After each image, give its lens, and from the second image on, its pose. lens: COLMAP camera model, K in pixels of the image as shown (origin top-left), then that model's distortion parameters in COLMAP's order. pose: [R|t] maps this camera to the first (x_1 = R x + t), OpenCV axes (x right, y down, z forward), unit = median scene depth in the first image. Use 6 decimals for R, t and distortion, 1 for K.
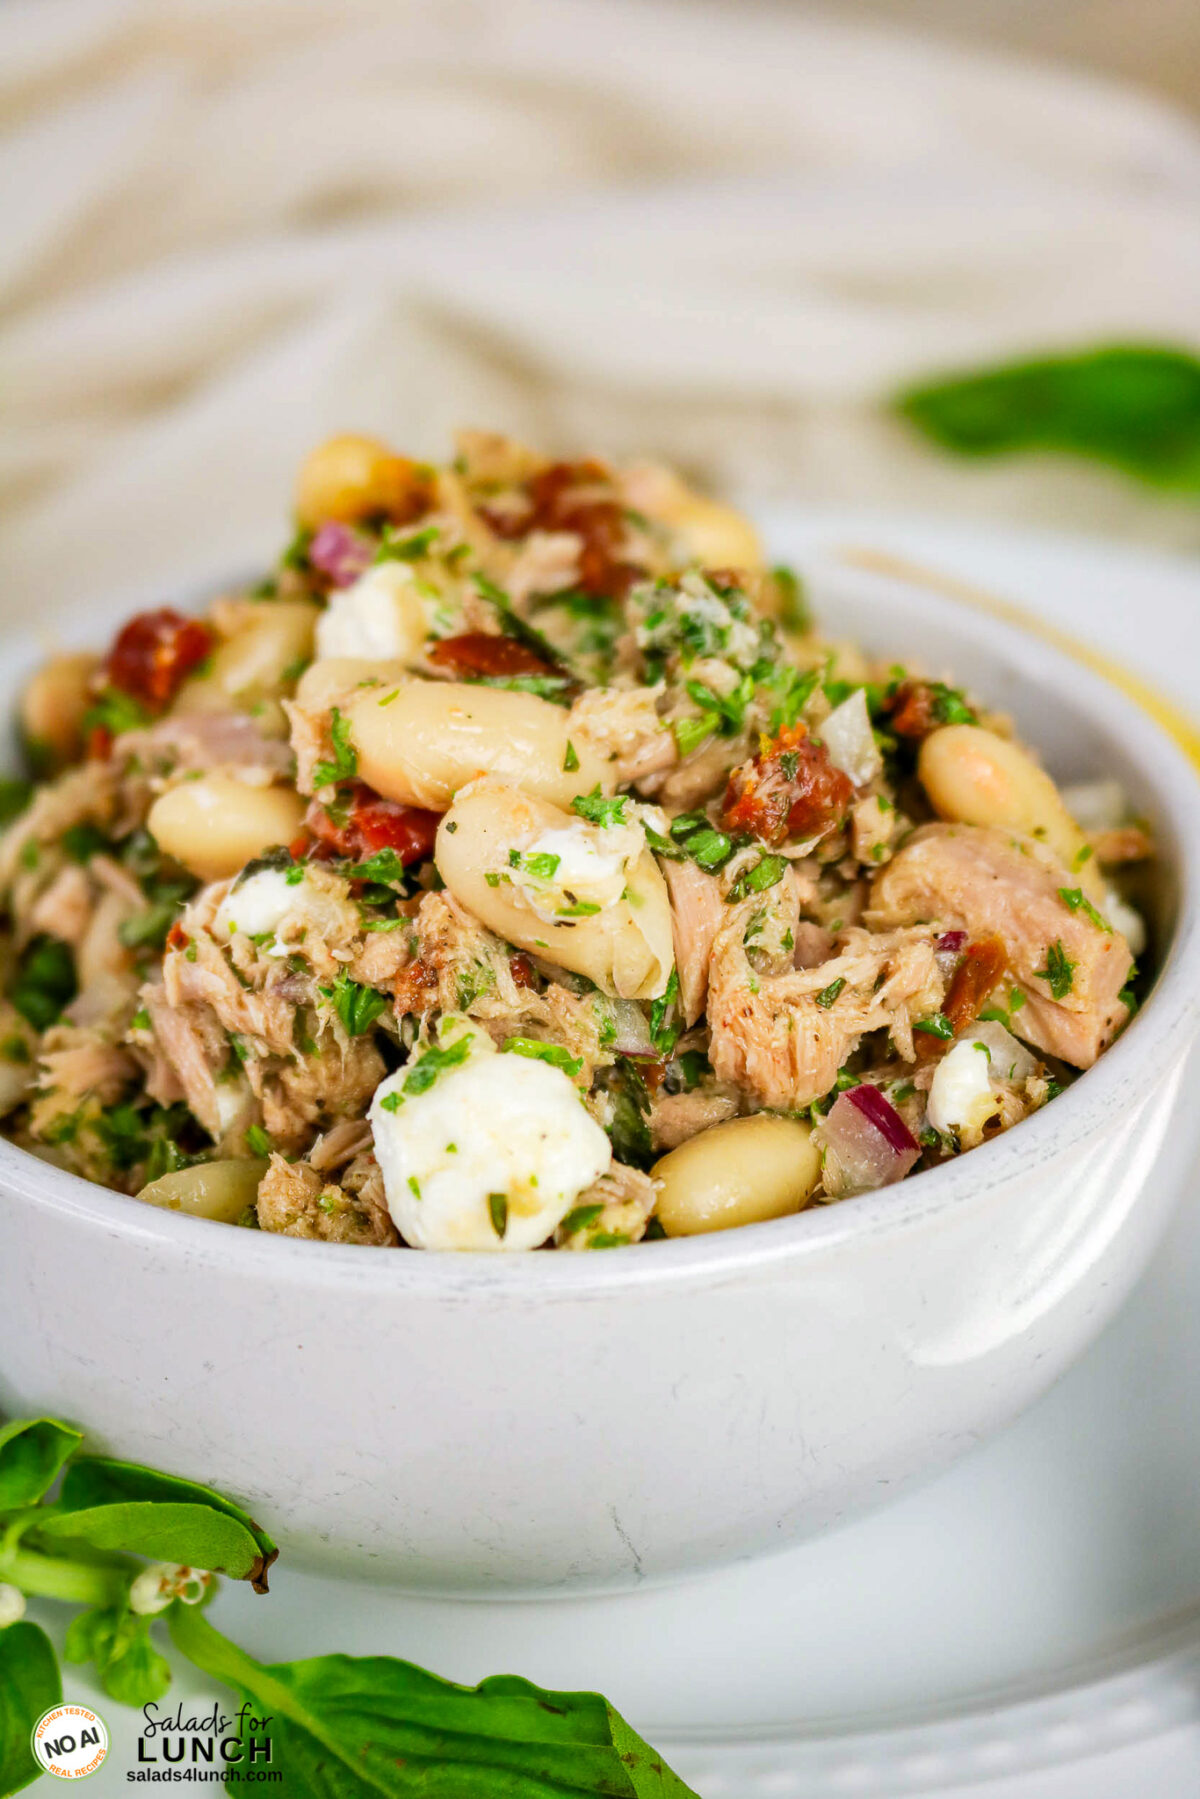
lens RADIAL K [[3698.8, 0, 600.0], [0, 3698.8, 899.5], [0, 0, 1]] dist [0.049825, 0.020950]
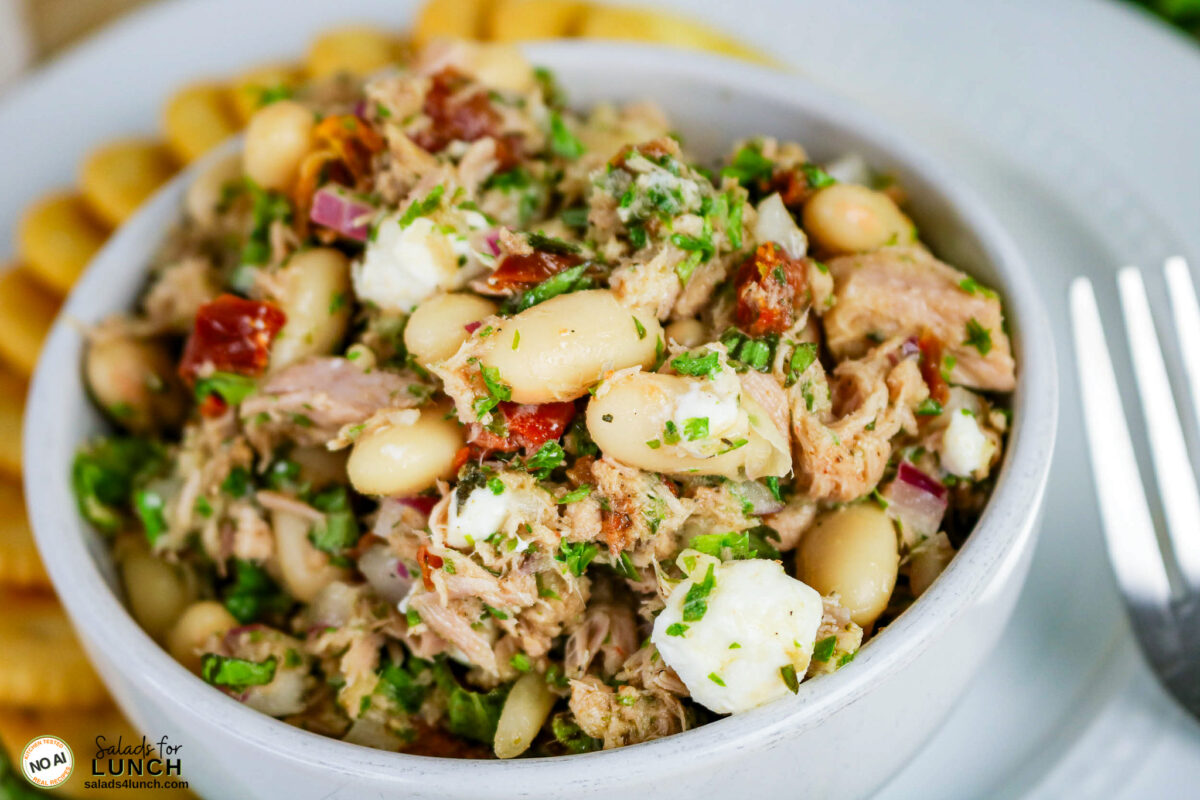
lens RADIAL K [[2467.2, 0, 600.0], [0, 2467.2, 400.0], [0, 0, 1]] dist [0.049825, 0.020950]
pose [[0.876810, -0.386222, 0.286422, -0.298508], [0.310734, 0.909710, 0.275450, -0.275344], [-0.366945, -0.152516, 0.917655, 0.154170]]
